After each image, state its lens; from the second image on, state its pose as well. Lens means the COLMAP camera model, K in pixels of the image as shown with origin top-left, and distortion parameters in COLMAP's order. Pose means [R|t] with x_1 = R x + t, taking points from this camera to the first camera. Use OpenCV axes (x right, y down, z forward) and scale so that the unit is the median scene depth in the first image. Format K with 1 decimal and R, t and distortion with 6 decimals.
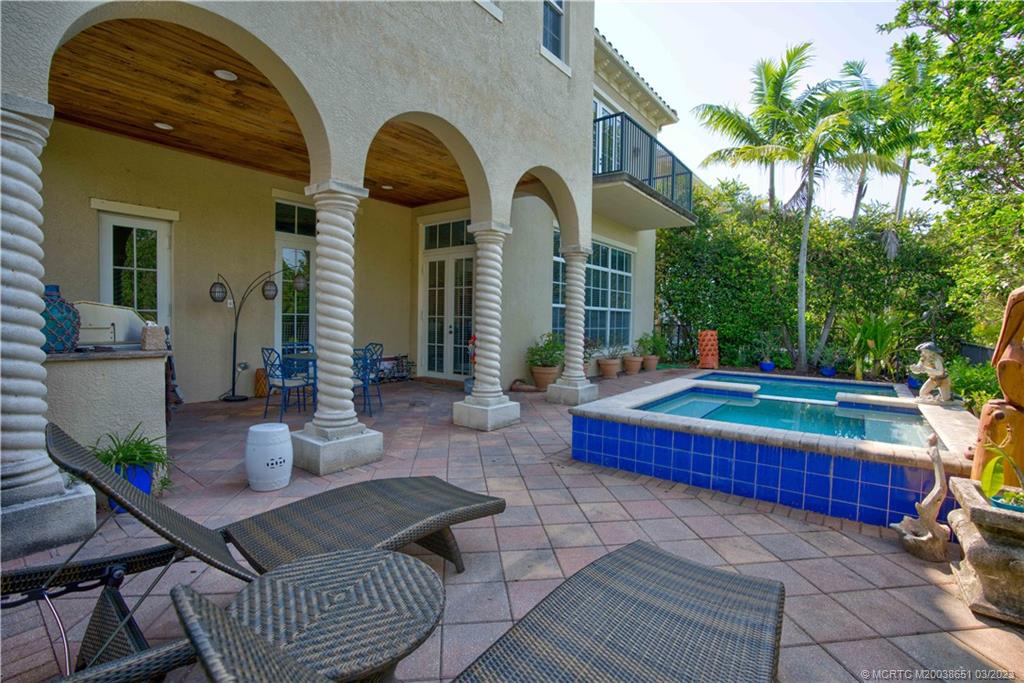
lens RADIAL K [[475.4, 0, 512.0], [0, 475.4, 341.5], [0, 0, 1]] dist [-0.060528, 0.021664]
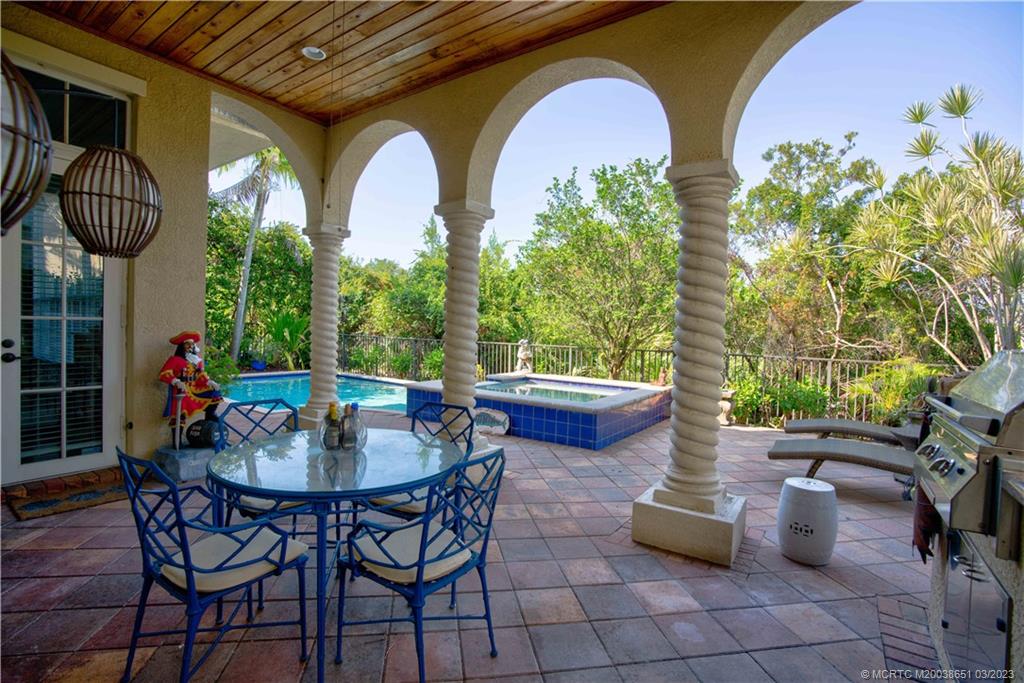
lens RADIAL K [[475.4, 0, 512.0], [0, 475.4, 341.5], [0, 0, 1]] dist [-0.060528, 0.021664]
pose [[-0.040792, -0.047515, 0.998037, -0.378792], [0.009174, 0.998809, 0.047927, -0.034514], [-0.999126, 0.011111, -0.040307, 0.463014]]
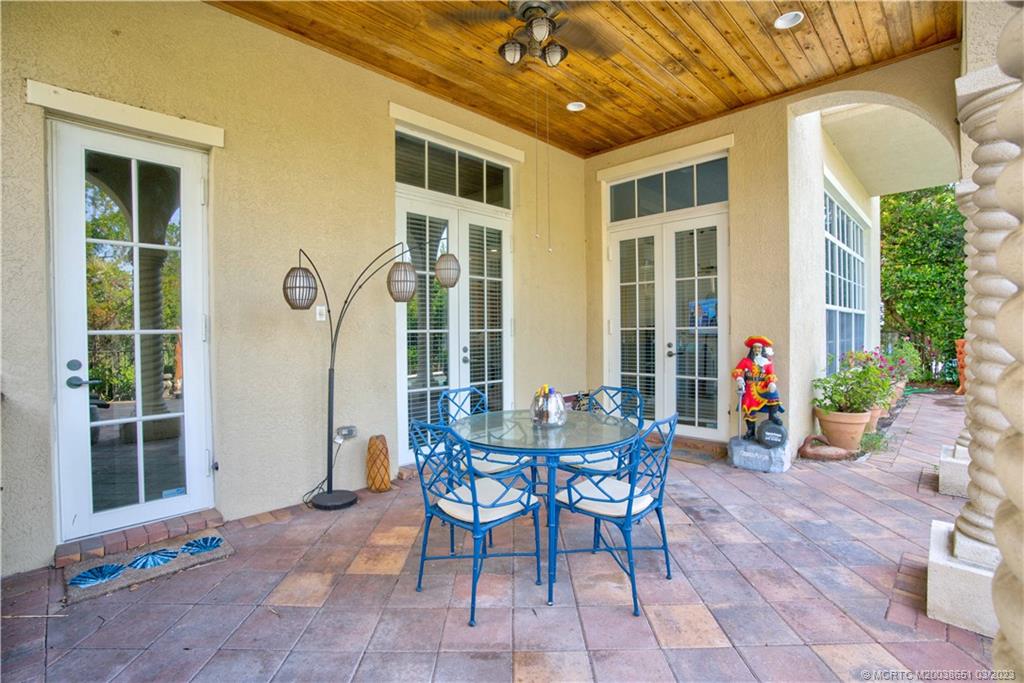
lens RADIAL K [[475.4, 0, 512.0], [0, 475.4, 341.5], [0, 0, 1]] dist [-0.060528, 0.021664]
pose [[0.991015, -0.023791, -0.131616, -0.186018], [0.020822, 0.999498, -0.023886, -0.019321], [0.132119, 0.020931, 0.991013, 0.290836]]
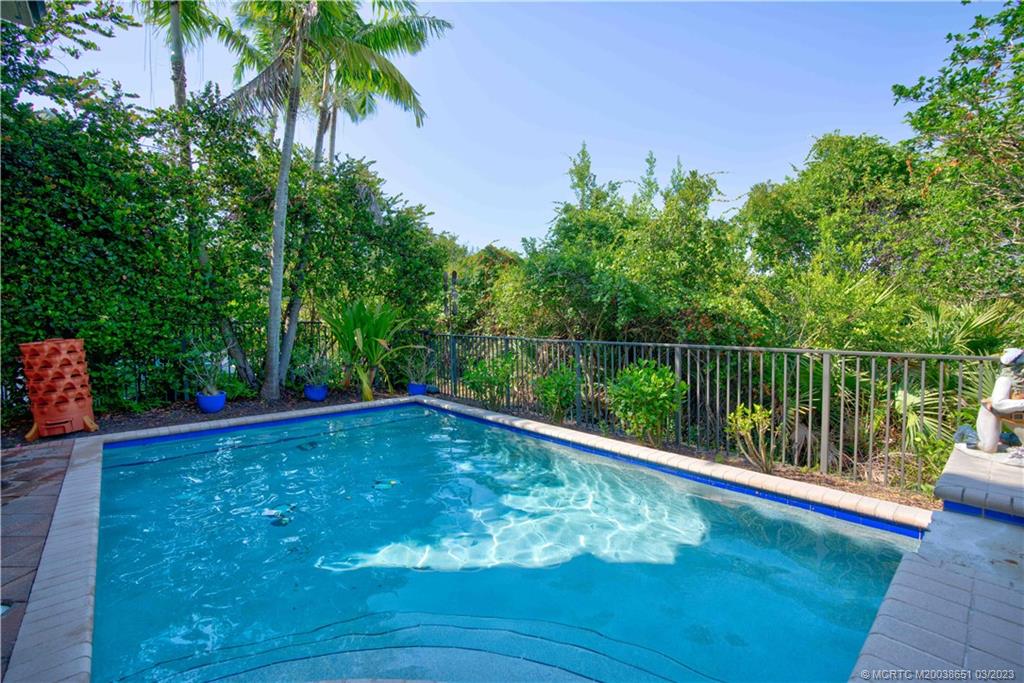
lens RADIAL K [[468.0, 0, 522.2], [0, 468.0, 336.8], [0, 0, 1]] dist [-0.059363, 0.020956]
pose [[0.173424, -0.058518, 0.983107, 0.122273], [0.048595, 0.997526, 0.050803, -0.028728], [-0.983648, 0.038964, 0.175838, 0.602890]]
